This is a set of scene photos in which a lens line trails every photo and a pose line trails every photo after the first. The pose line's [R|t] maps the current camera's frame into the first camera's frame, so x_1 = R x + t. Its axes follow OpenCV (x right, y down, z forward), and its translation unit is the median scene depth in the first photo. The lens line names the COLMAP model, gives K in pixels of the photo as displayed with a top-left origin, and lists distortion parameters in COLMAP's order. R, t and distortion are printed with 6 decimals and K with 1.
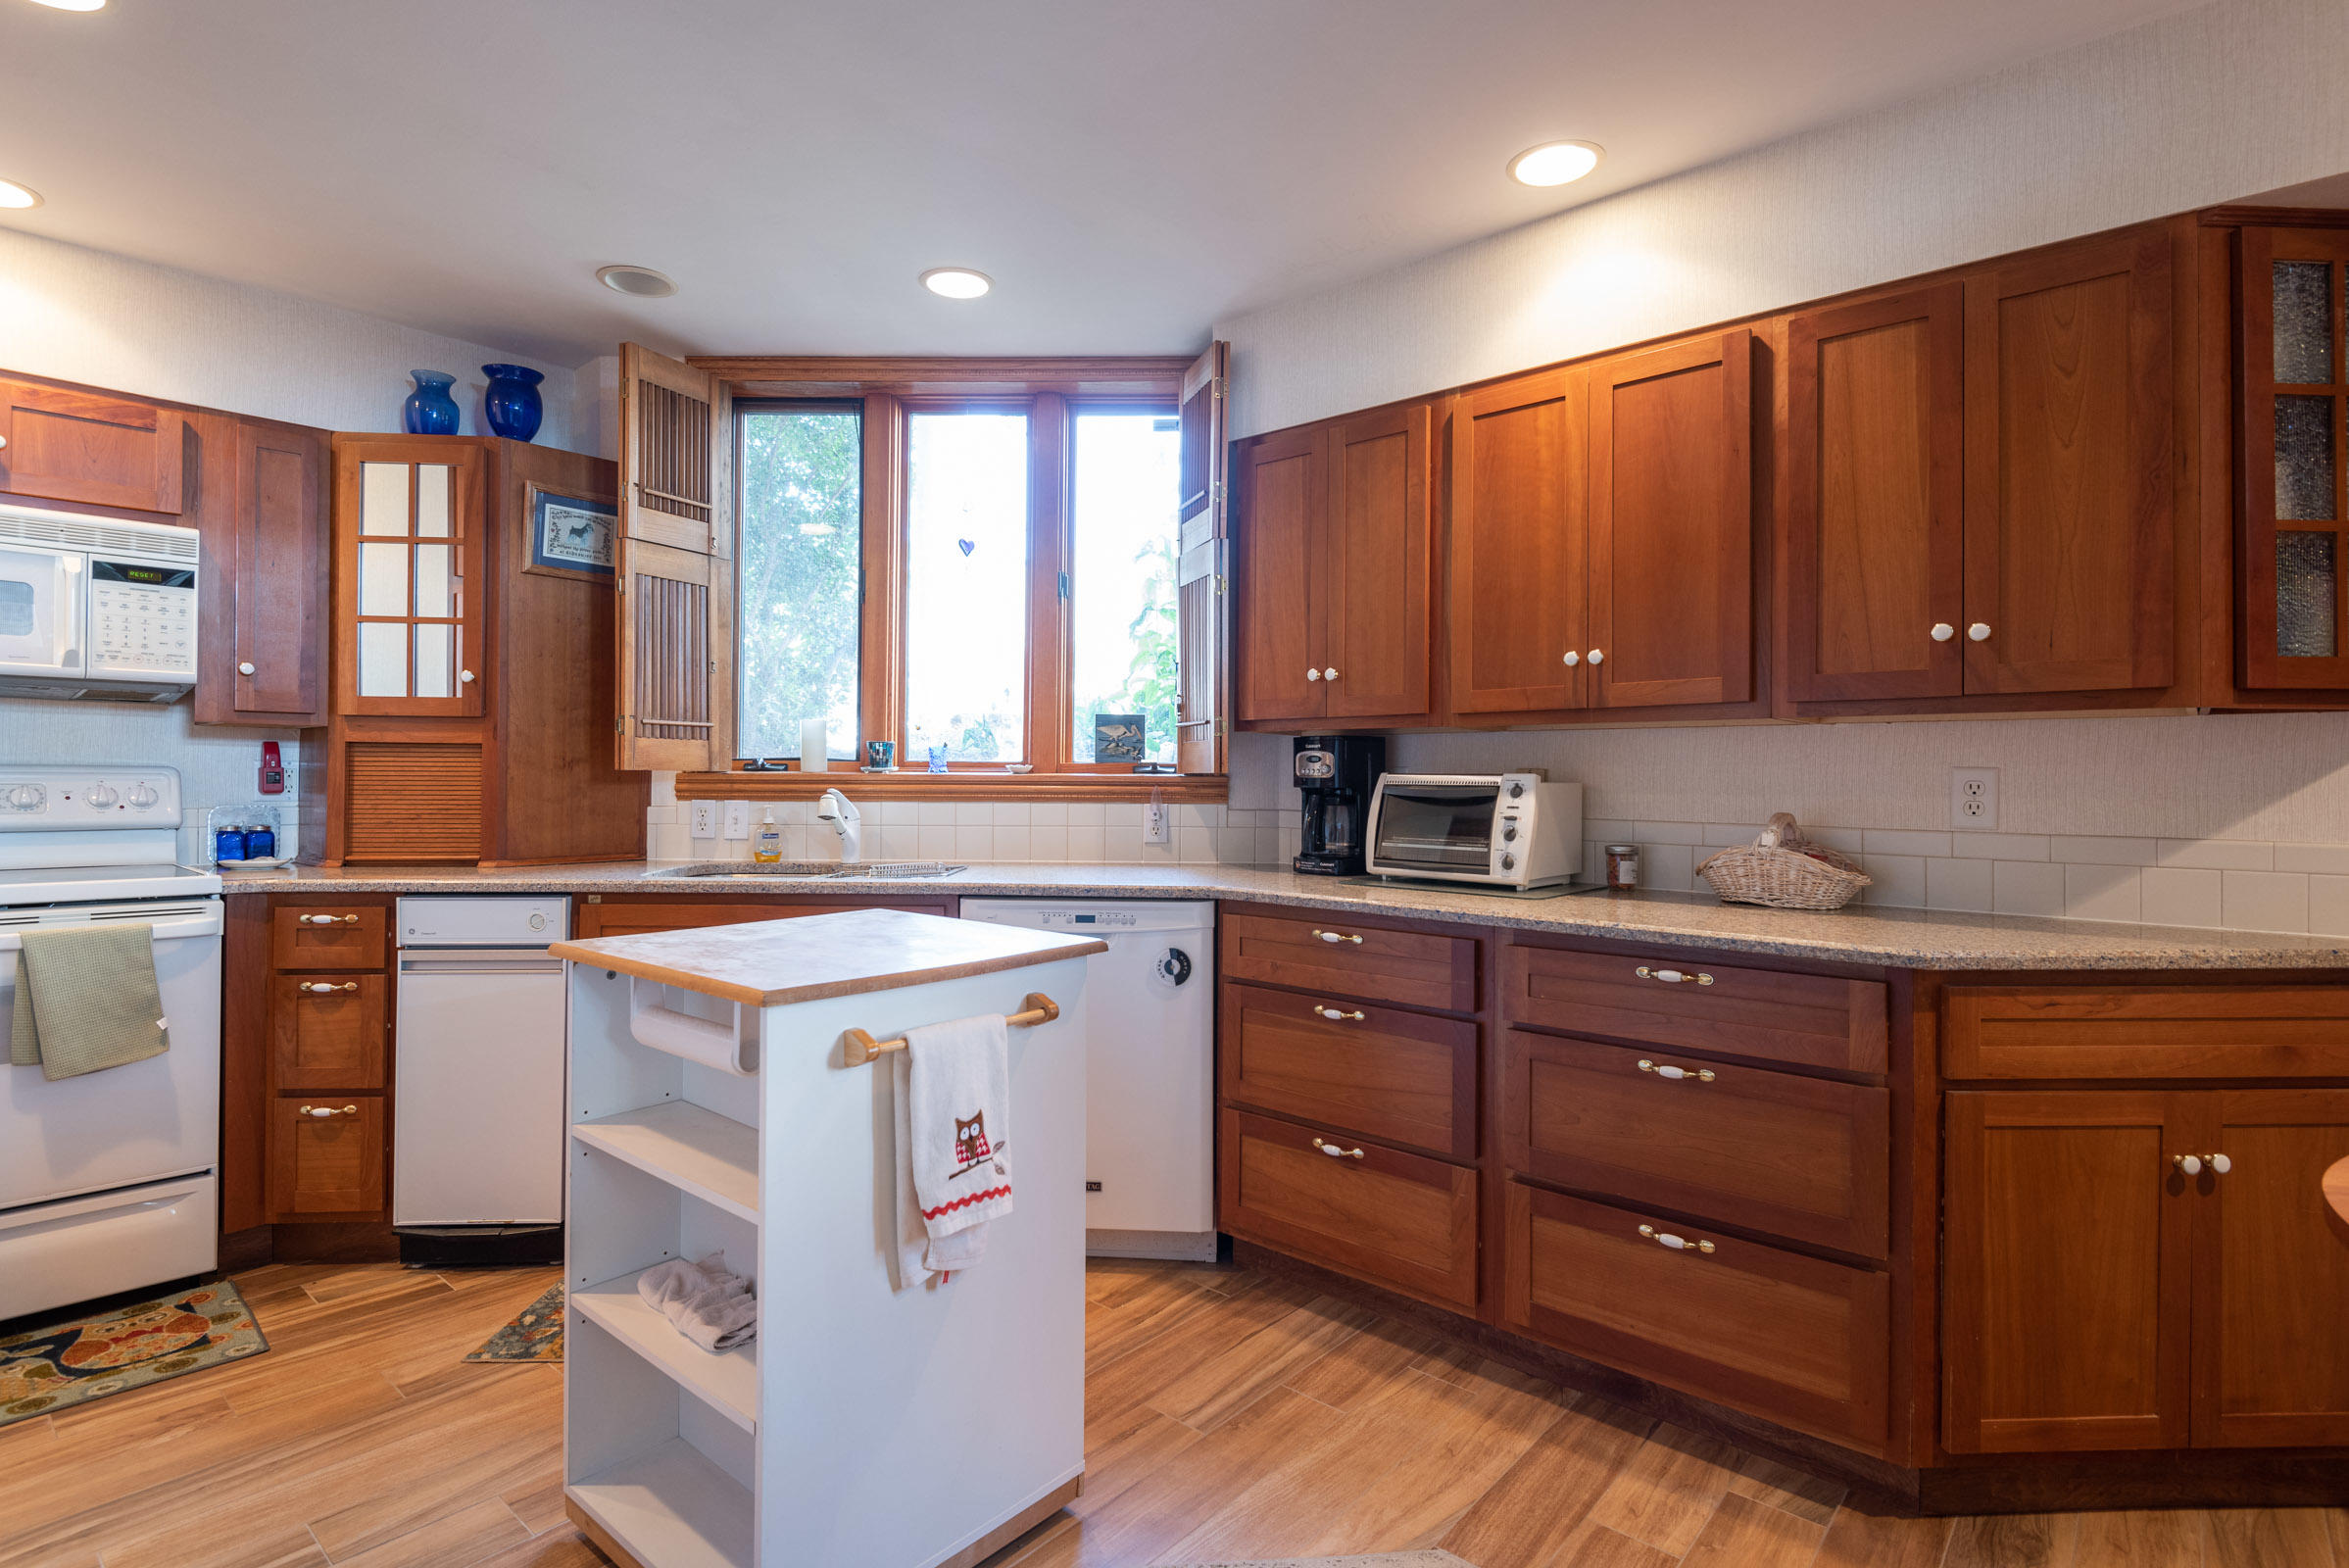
lens RADIAL K [[1142.5, 0, 1179.0], [0, 1142.5, 789.9], [0, 0, 1]] dist [-0.021183, -0.002966]
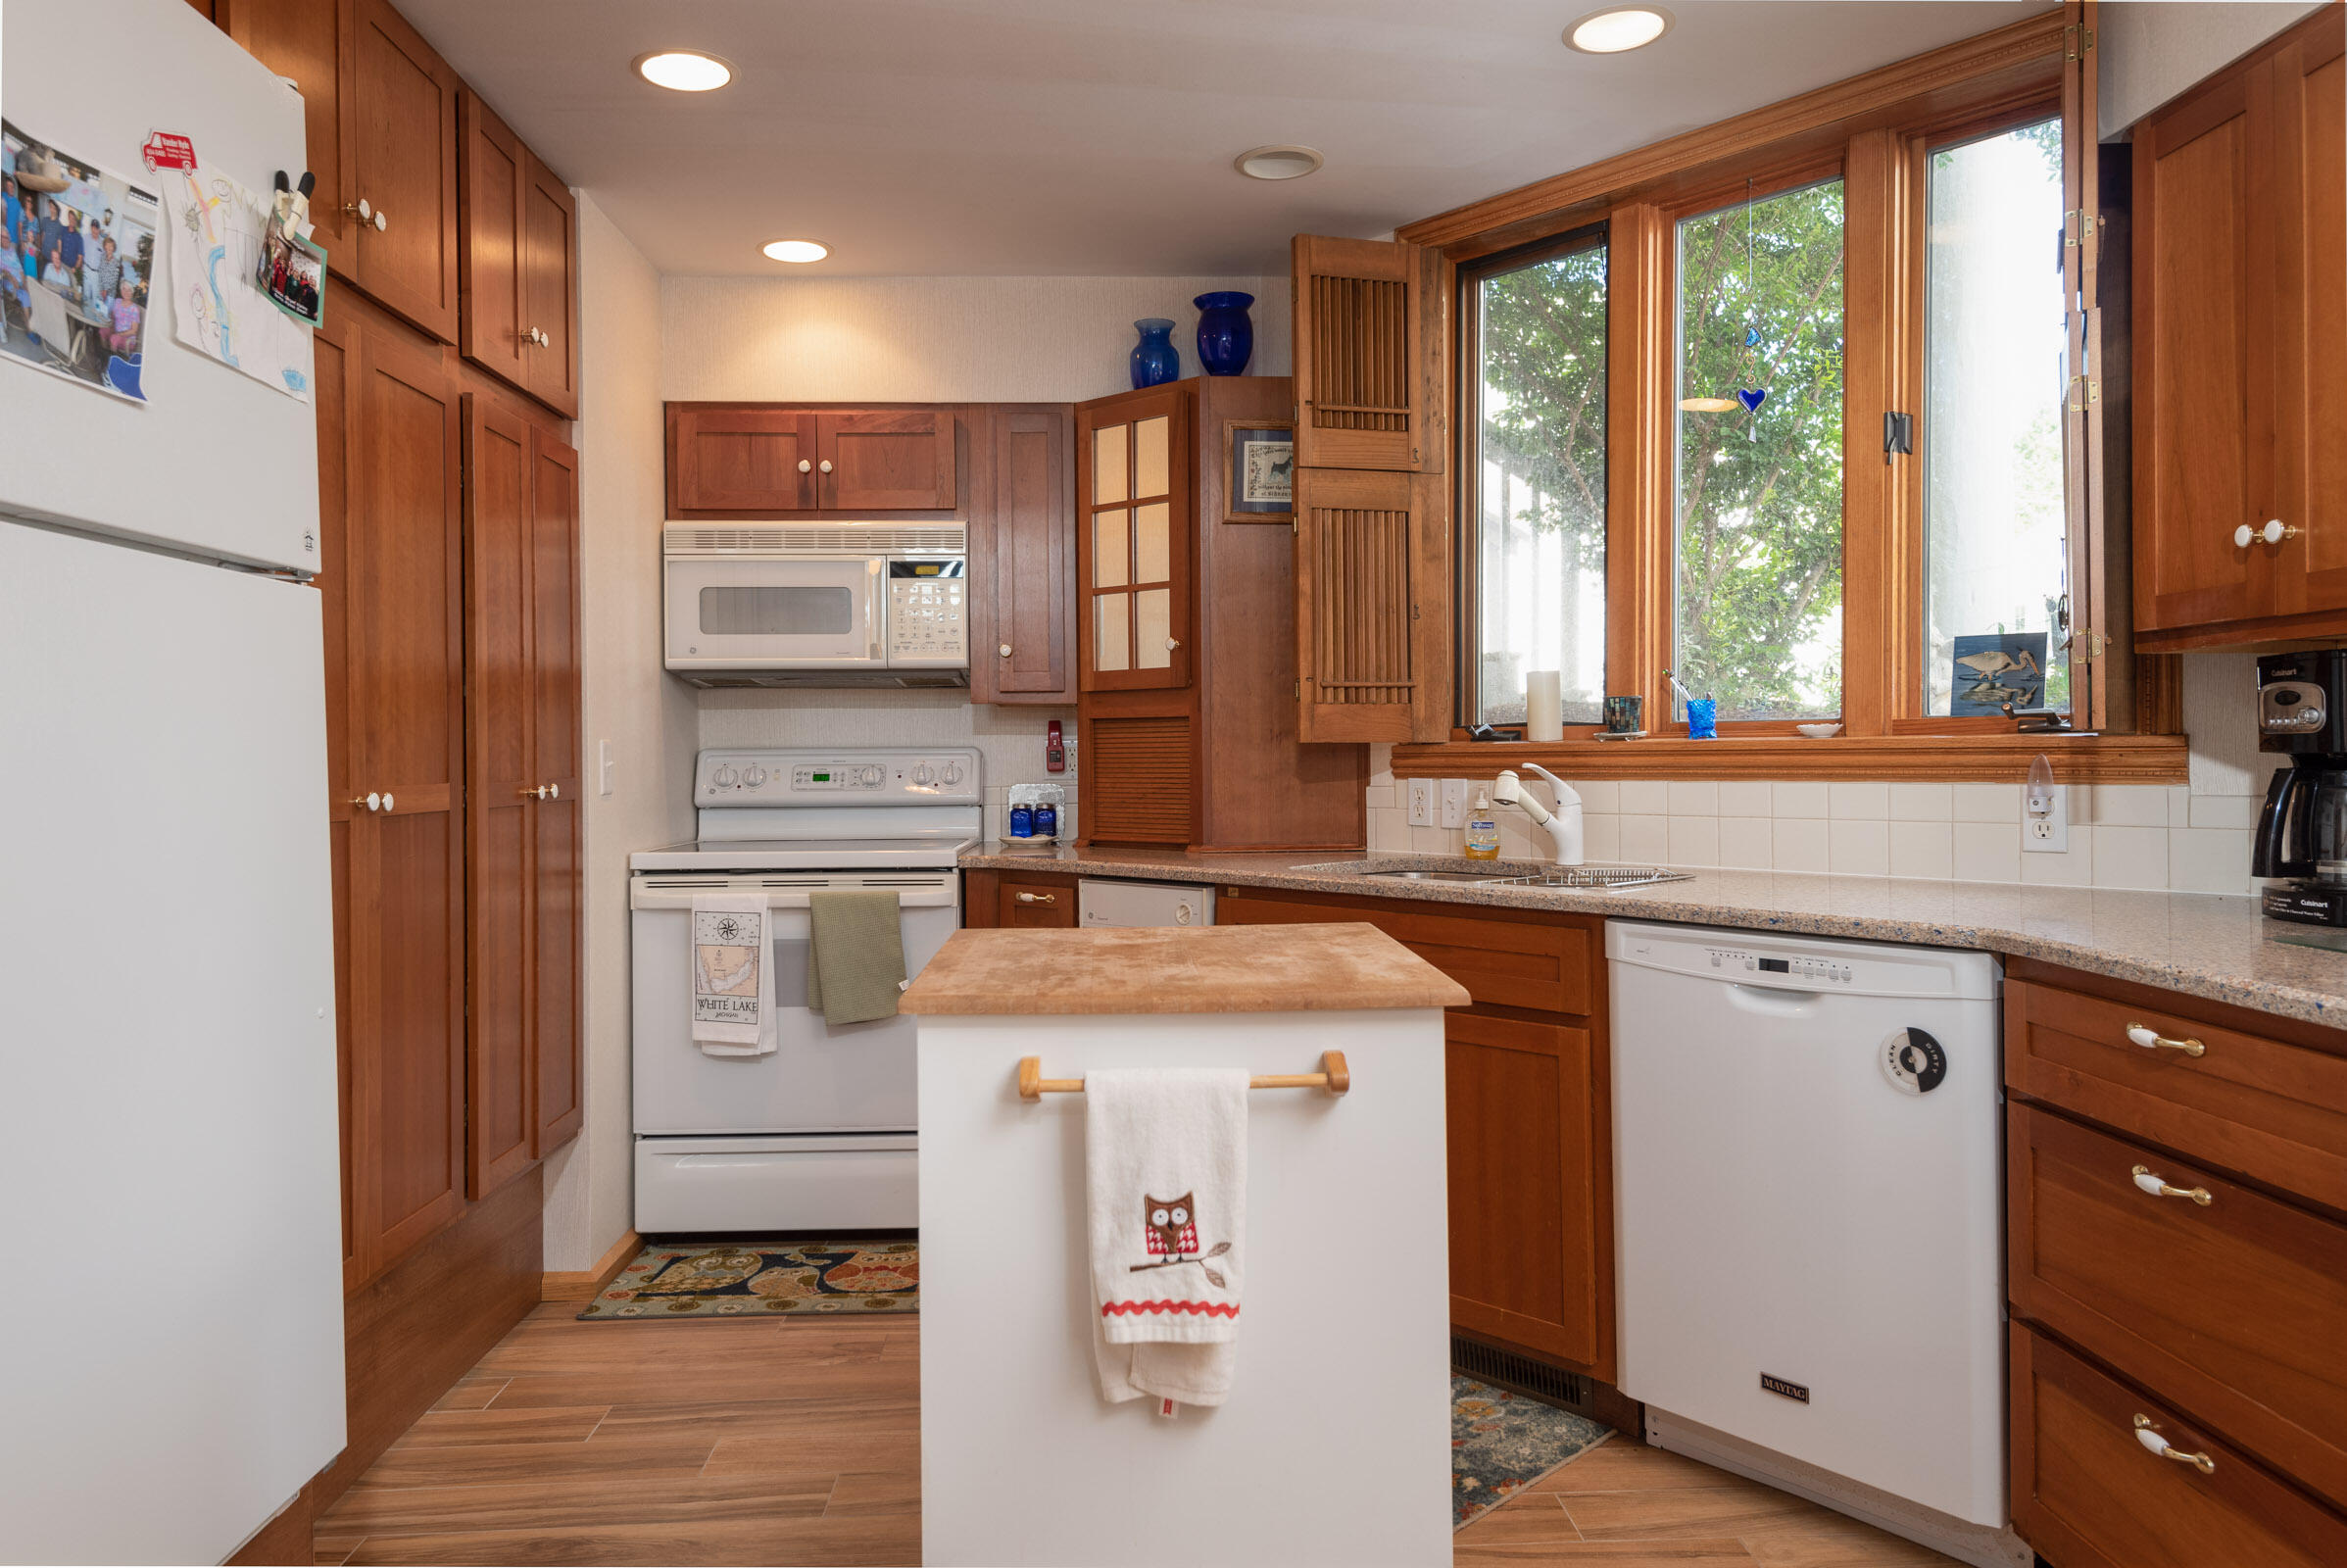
lens RADIAL K [[1526.4, 0, 1171.0], [0, 1526.4, 772.2], [0, 0, 1]] dist [-0.009462, -0.014902]
pose [[0.671429, -0.003549, -0.741061, 0.292060], [0.005841, 0.999983, 0.000504, 0.003327], [0.741046, -0.004667, 0.671438, 0.169698]]
